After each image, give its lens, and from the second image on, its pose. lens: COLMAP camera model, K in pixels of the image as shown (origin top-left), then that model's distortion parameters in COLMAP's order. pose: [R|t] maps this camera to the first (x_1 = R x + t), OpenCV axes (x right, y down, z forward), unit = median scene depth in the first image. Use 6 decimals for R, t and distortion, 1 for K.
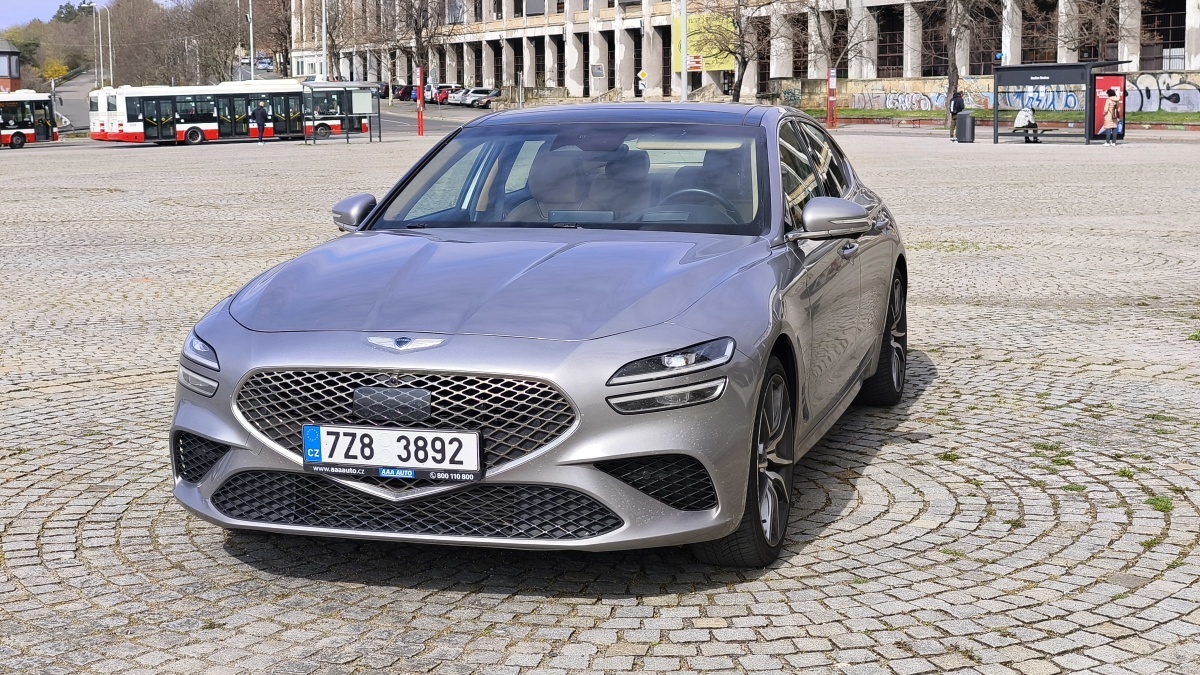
lens RADIAL K [[1743.3, 0, 608.6], [0, 1743.3, 337.4], [0, 0, 1]] dist [0.002994, 0.000000]
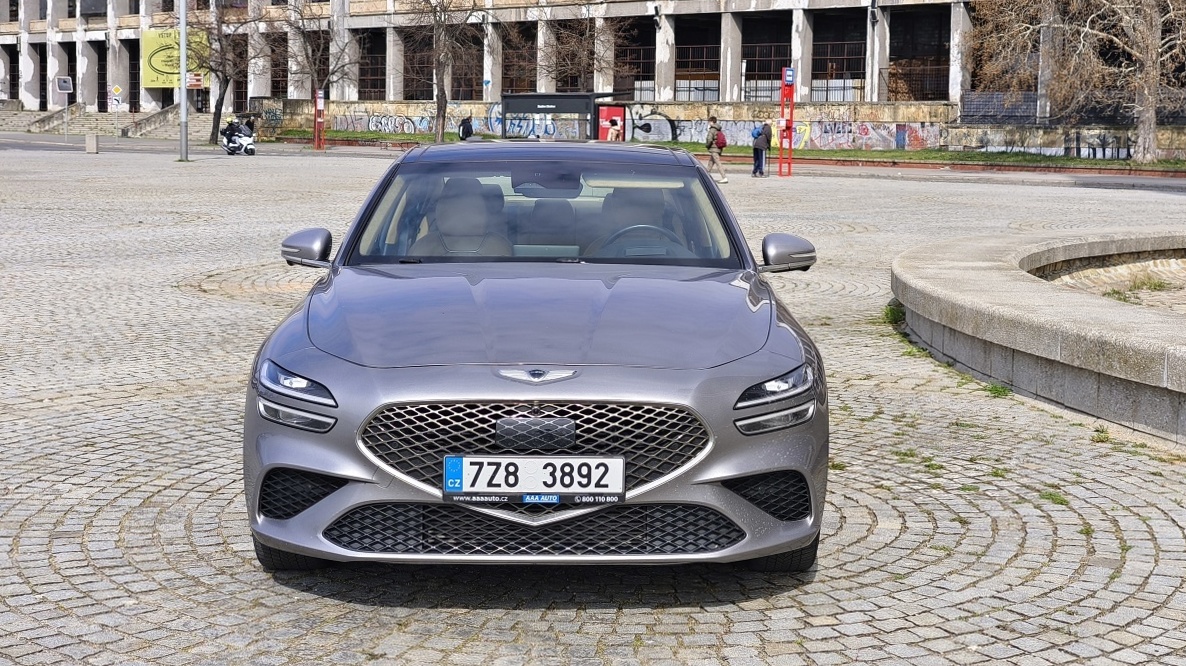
lens RADIAL K [[1723.0, 0, 671.9], [0, 1723.0, 365.0], [0, 0, 1]] dist [0.002994, 0.000000]
pose [[0.946554, -0.020412, 0.321900, -0.377621], [0.019015, 0.999791, 0.007485, -0.008971], [-0.321986, -0.000964, 0.946744, -0.008570]]
